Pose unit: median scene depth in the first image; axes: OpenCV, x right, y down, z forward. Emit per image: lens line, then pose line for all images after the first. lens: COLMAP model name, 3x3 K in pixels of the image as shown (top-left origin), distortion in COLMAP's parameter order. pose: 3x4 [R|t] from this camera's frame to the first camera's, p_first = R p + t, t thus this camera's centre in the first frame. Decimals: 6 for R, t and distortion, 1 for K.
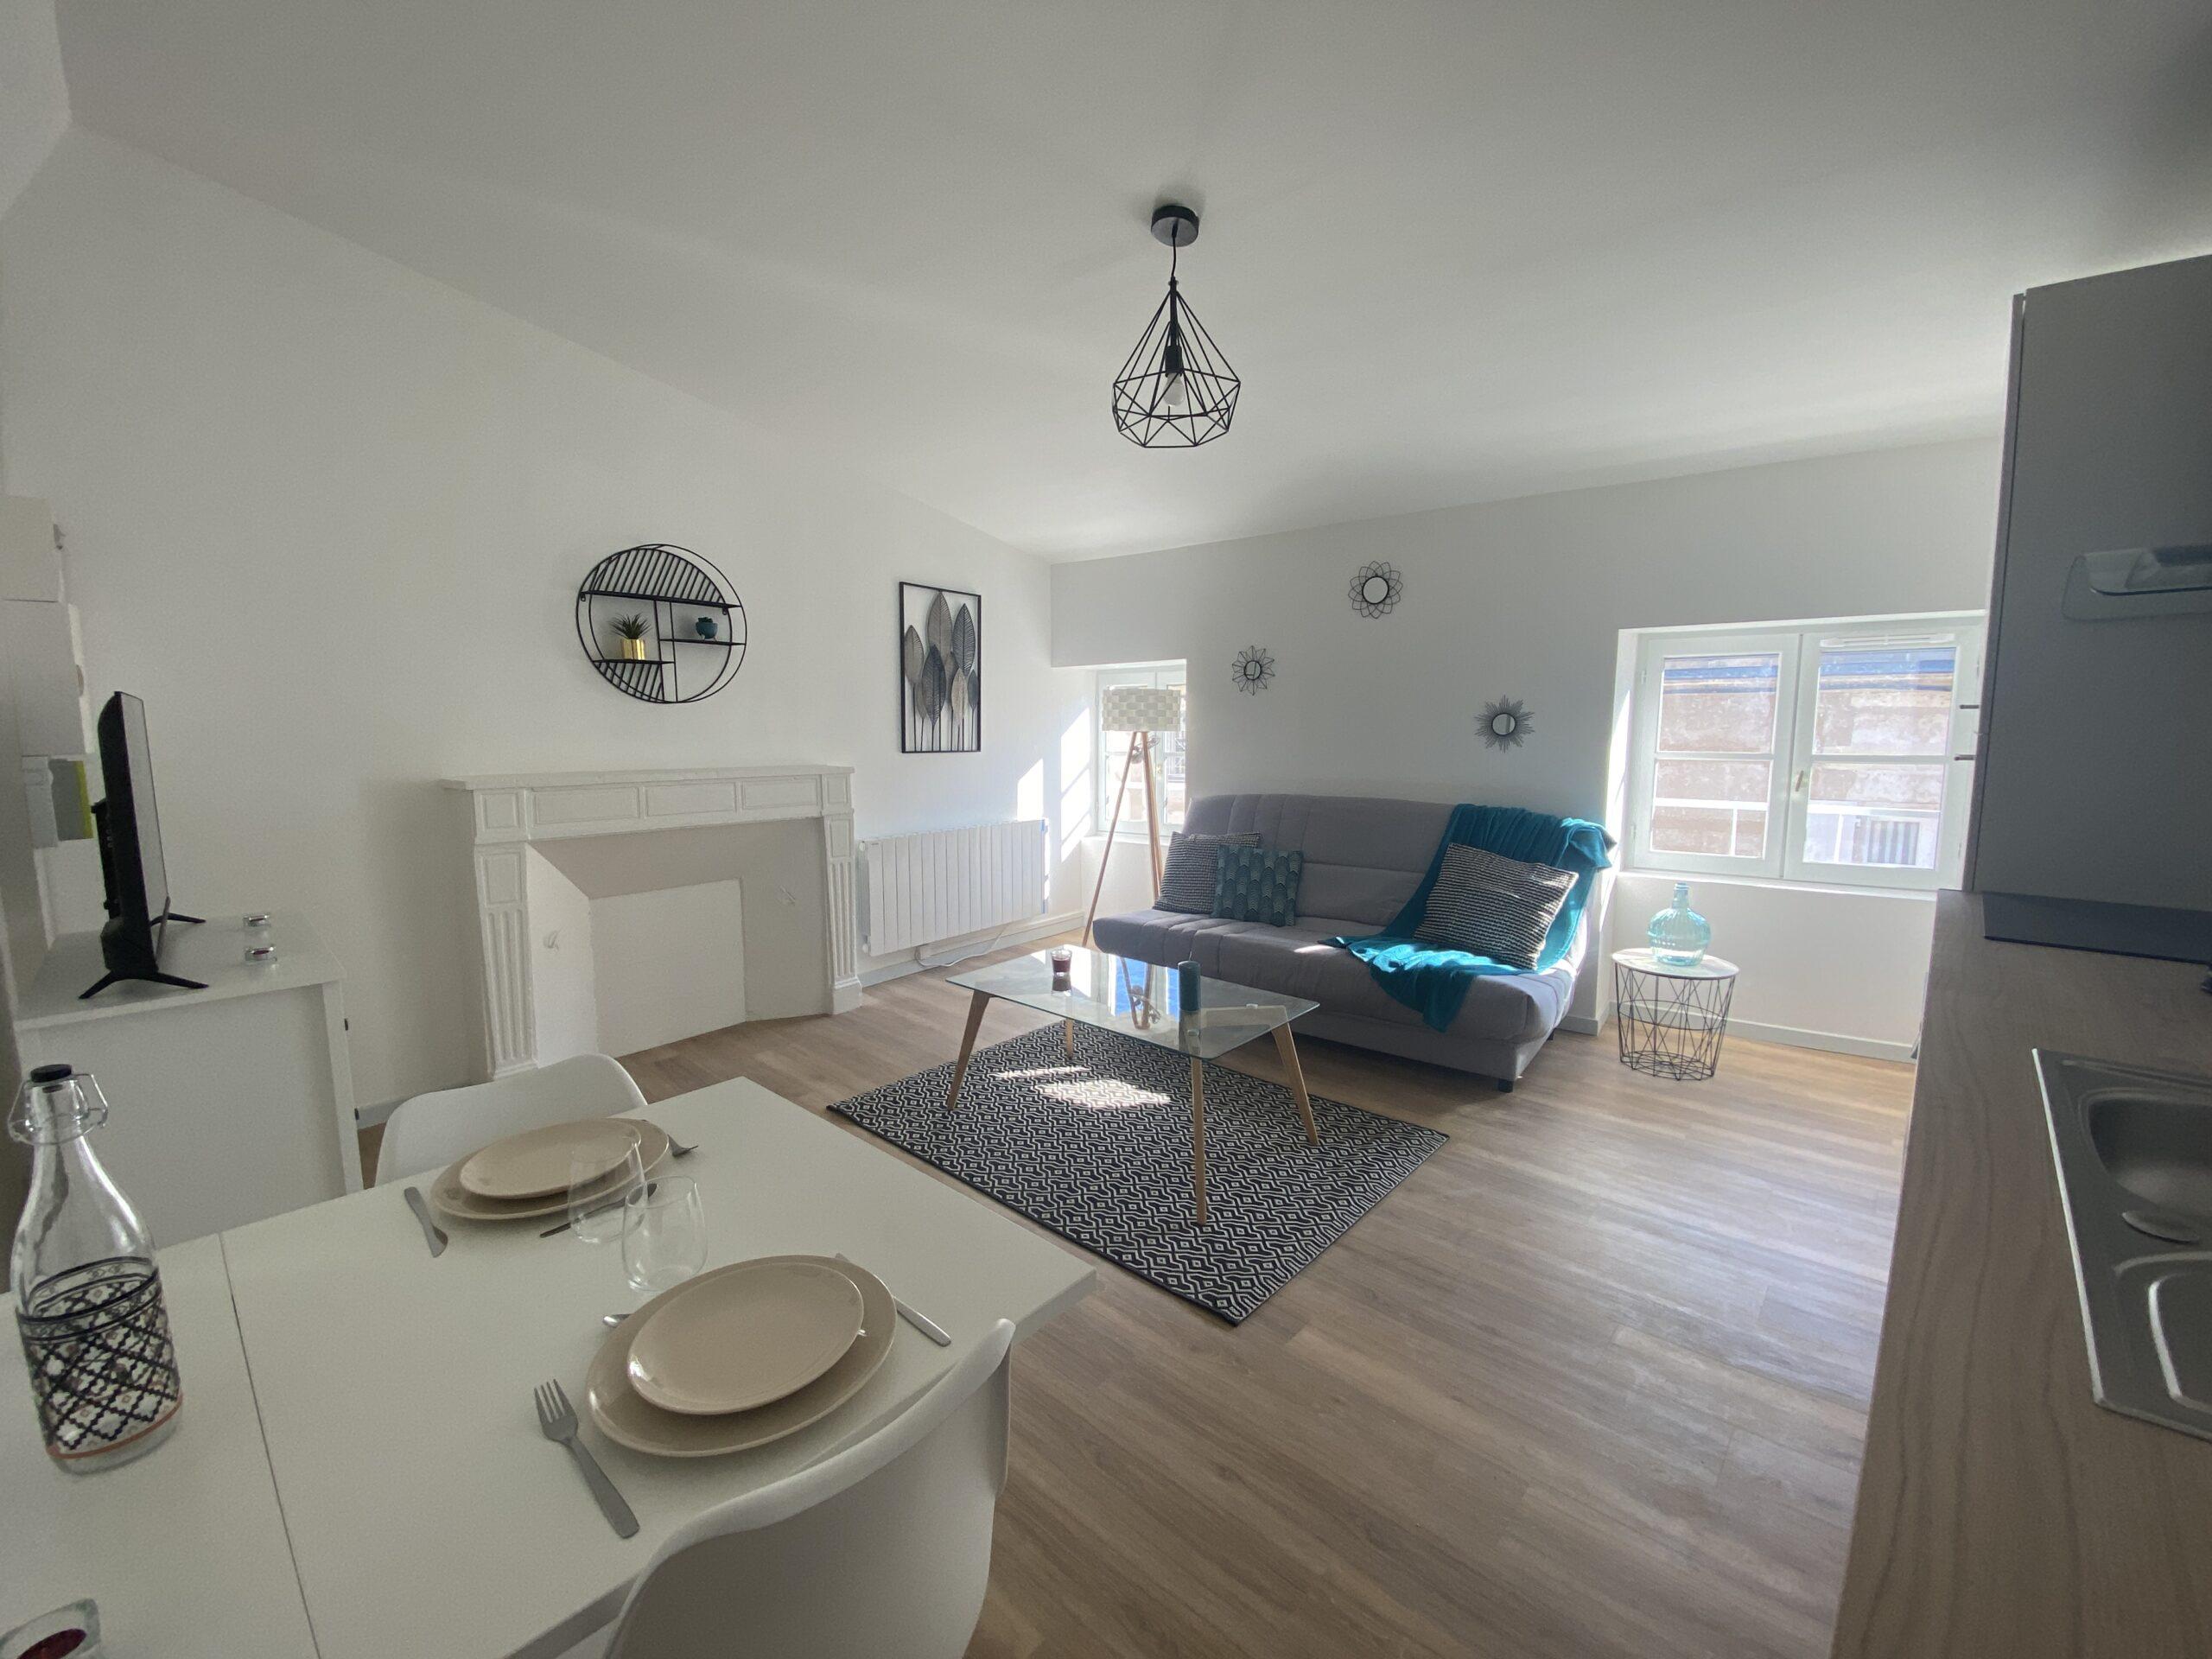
lens RADIAL K [[877.4, 0, 1100.2], [0, 877.4, 828.9], [0, 0, 1]] dist [0.041925, -0.032723]
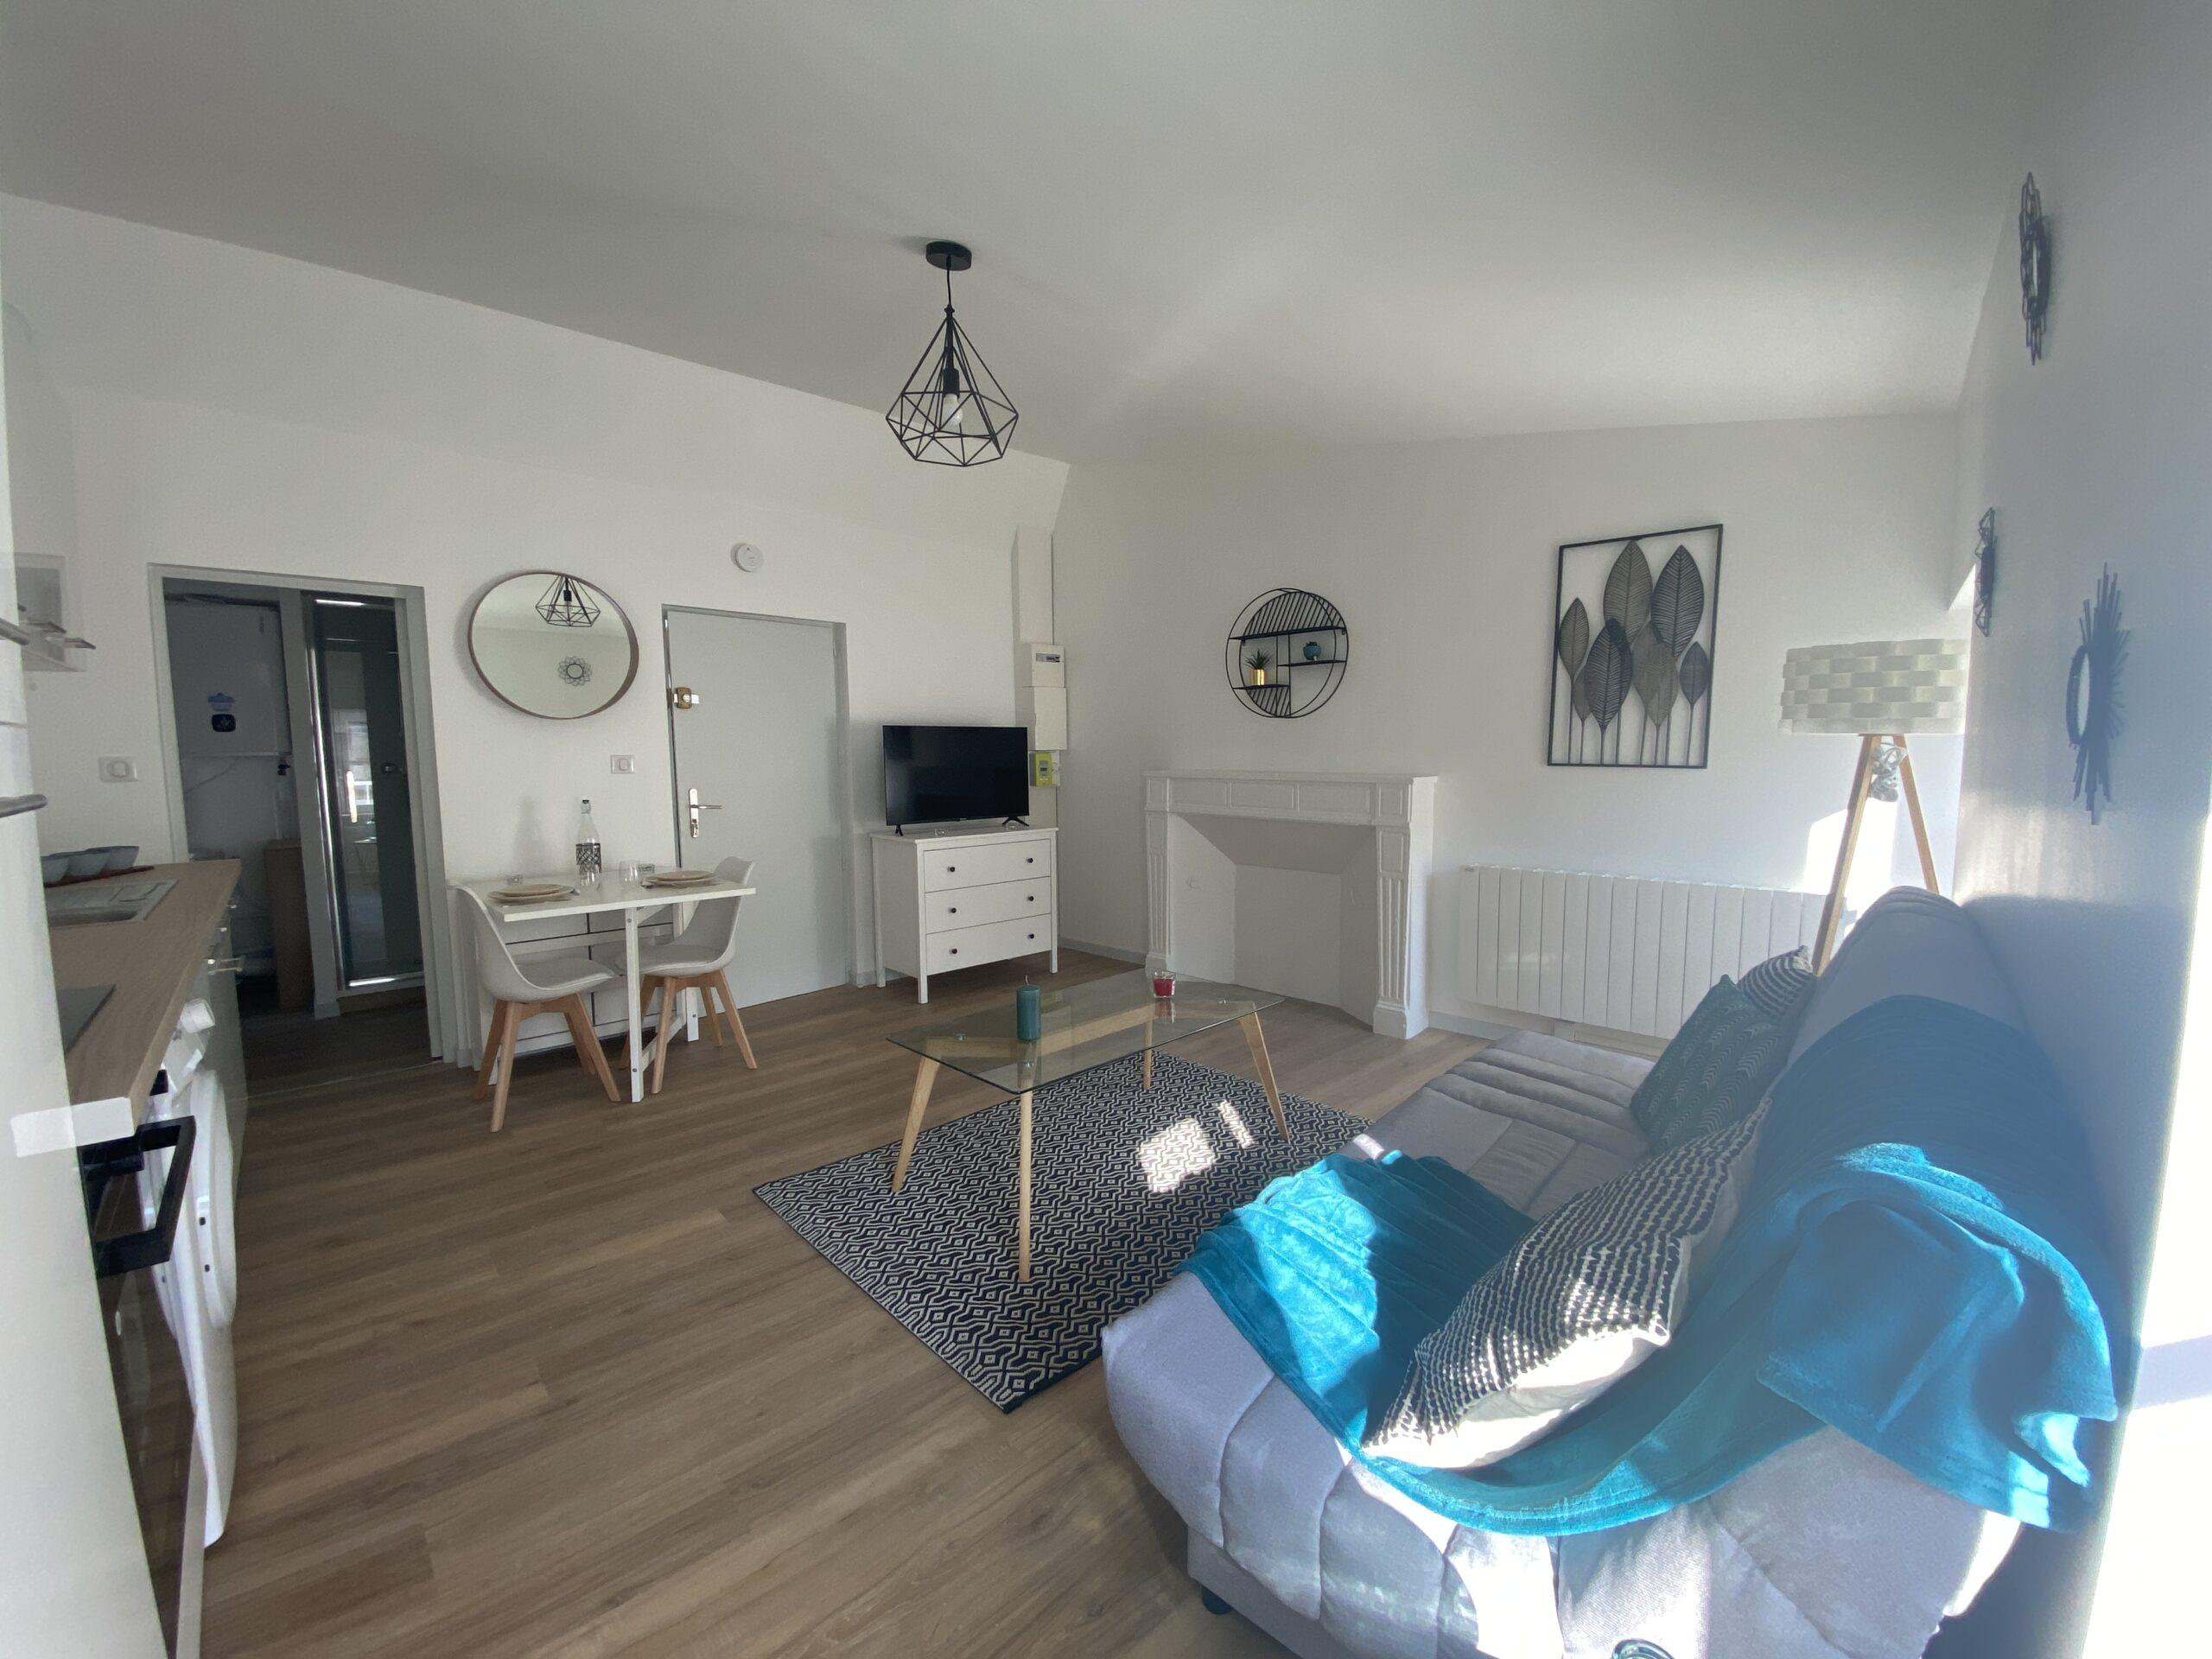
lens RADIAL K [[877.4, 0, 1100.2], [0, 877.4, 828.9], [0, 0, 1]] dist [0.041925, -0.032723]
pose [[-0.074059, 0.095724, -0.992649, 0.666232], [-0.109483, 0.988585, 0.103501, -0.077712], [0.991226, 0.116344, -0.062734, 0.745896]]
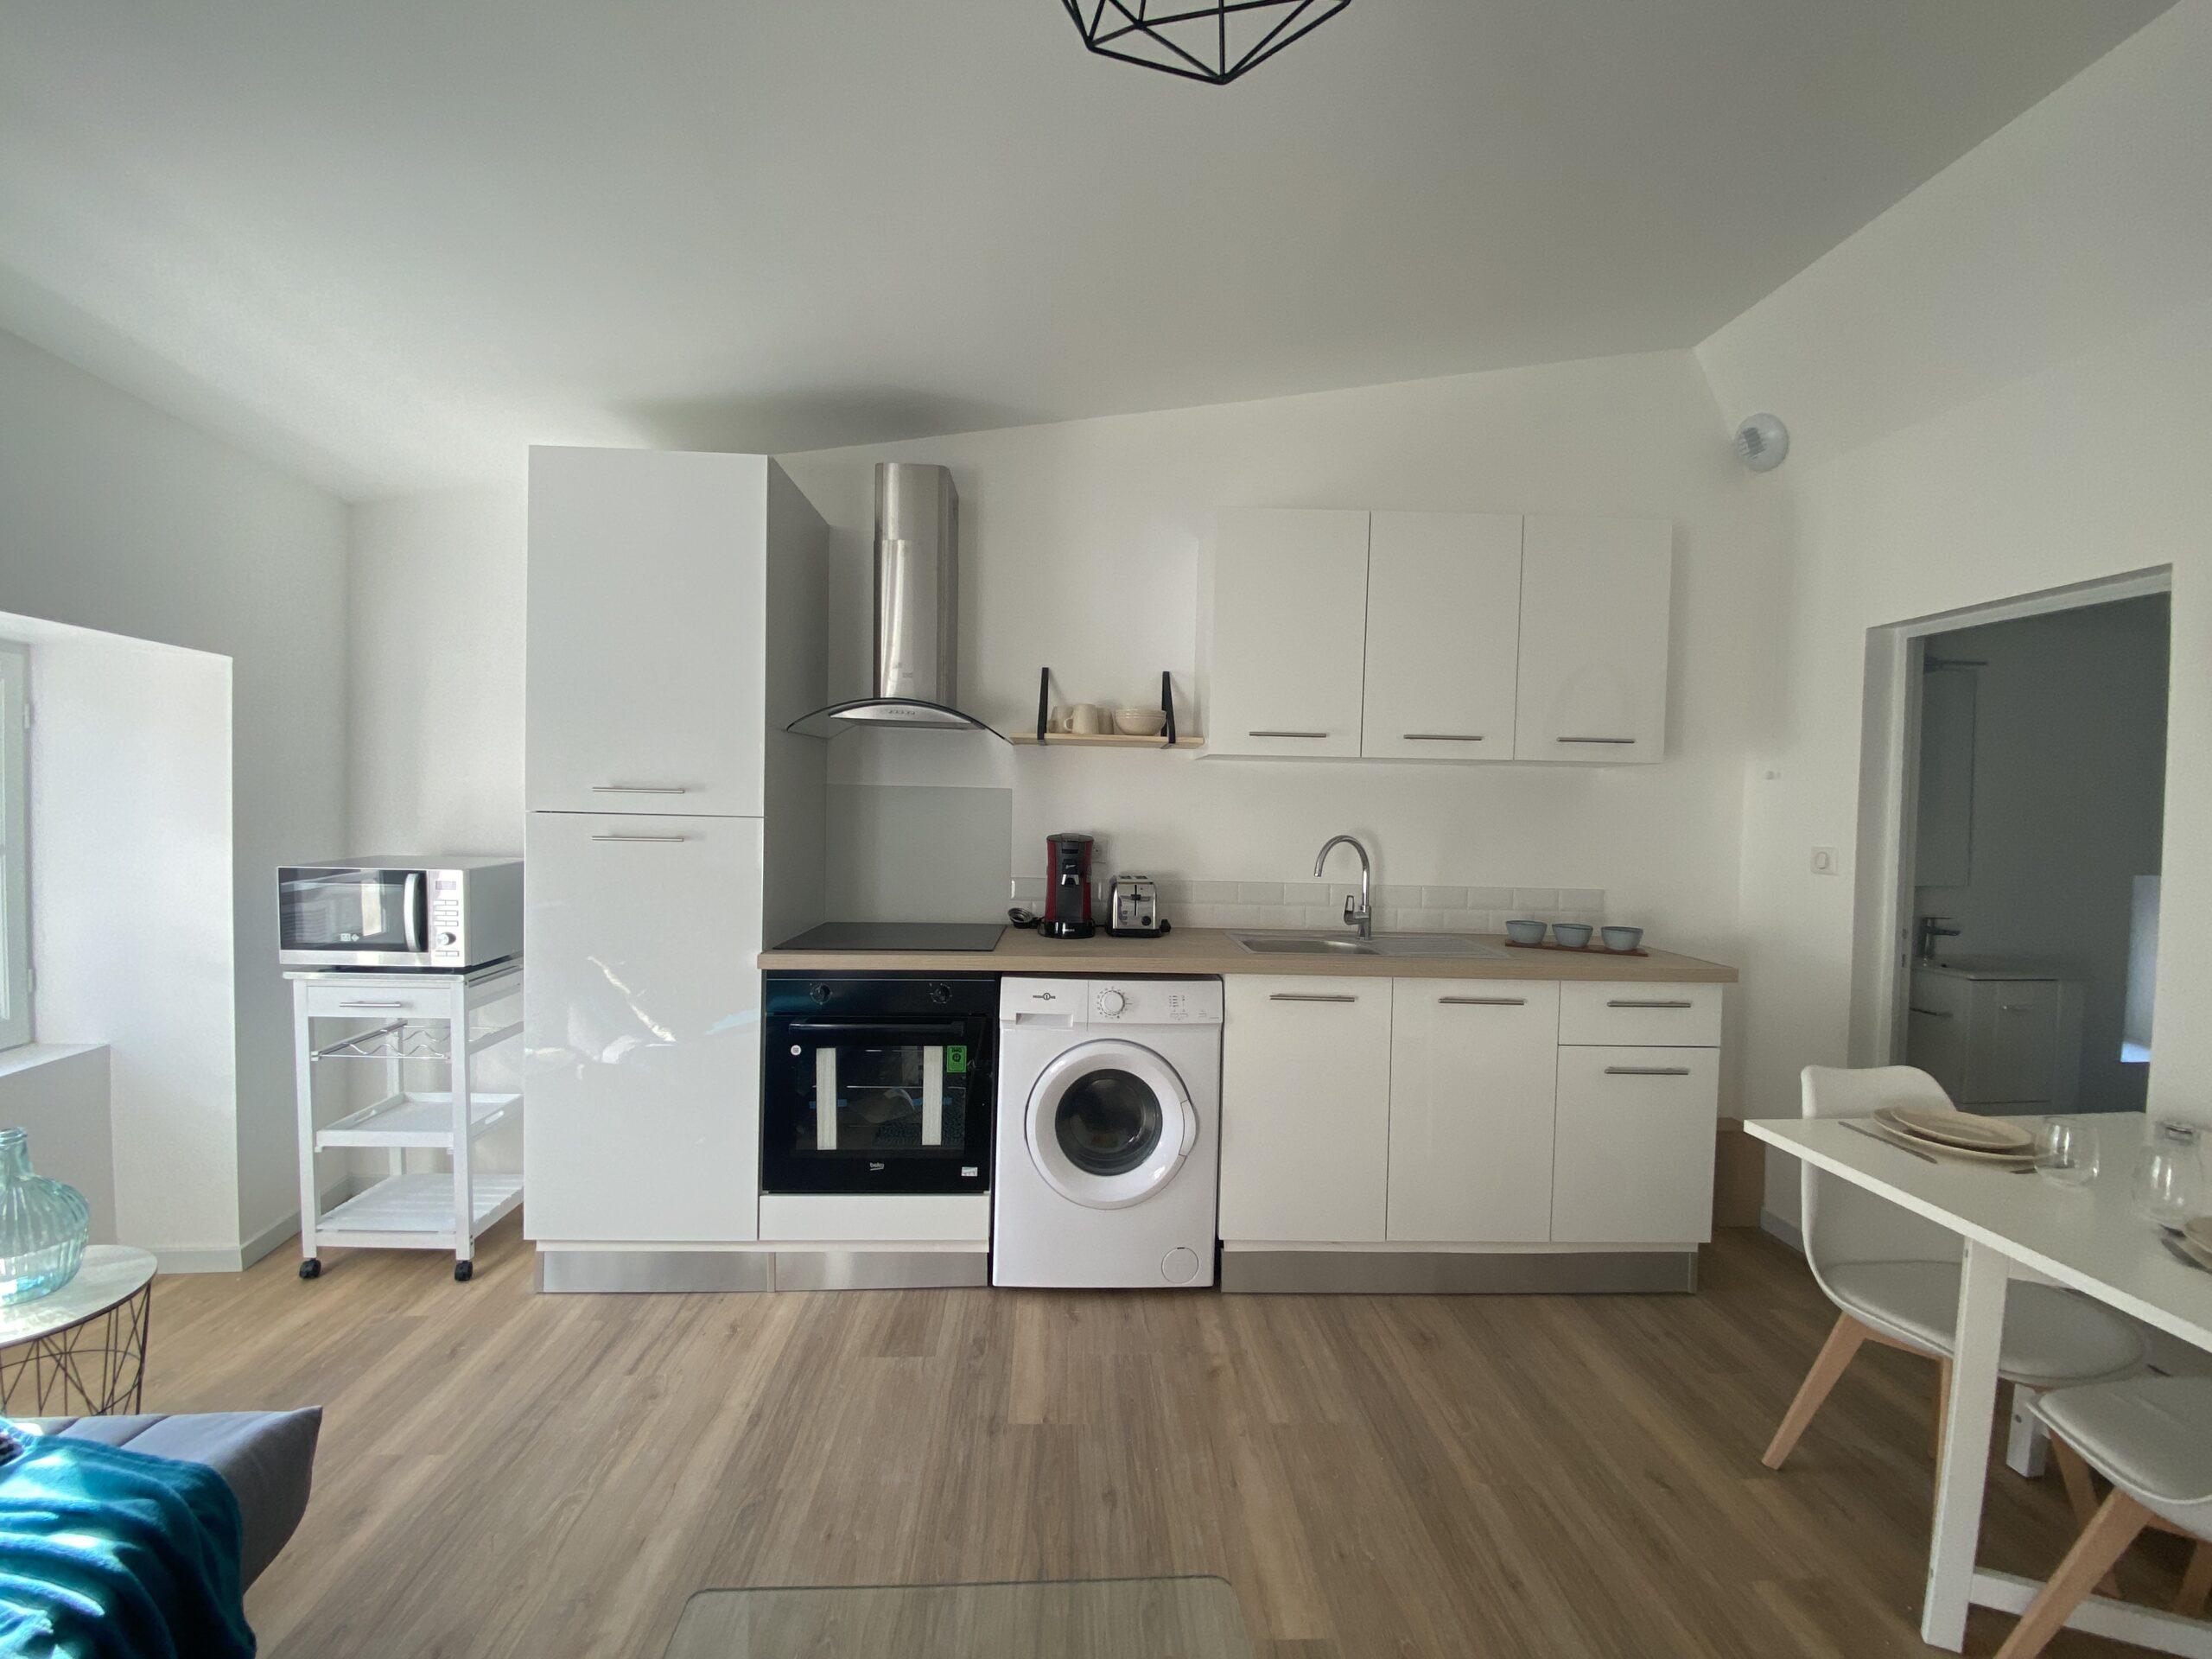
lens RADIAL K [[877.4, 0, 1100.2], [0, 877.4, 828.9], [0, 0, 1]] dist [0.041925, -0.032723]
pose [[-0.717496, -0.027029, 0.696038, -0.075076], [0.063717, 0.992511, 0.104223, -0.093442], [-0.693642, 0.119129, -0.710401, 0.753356]]
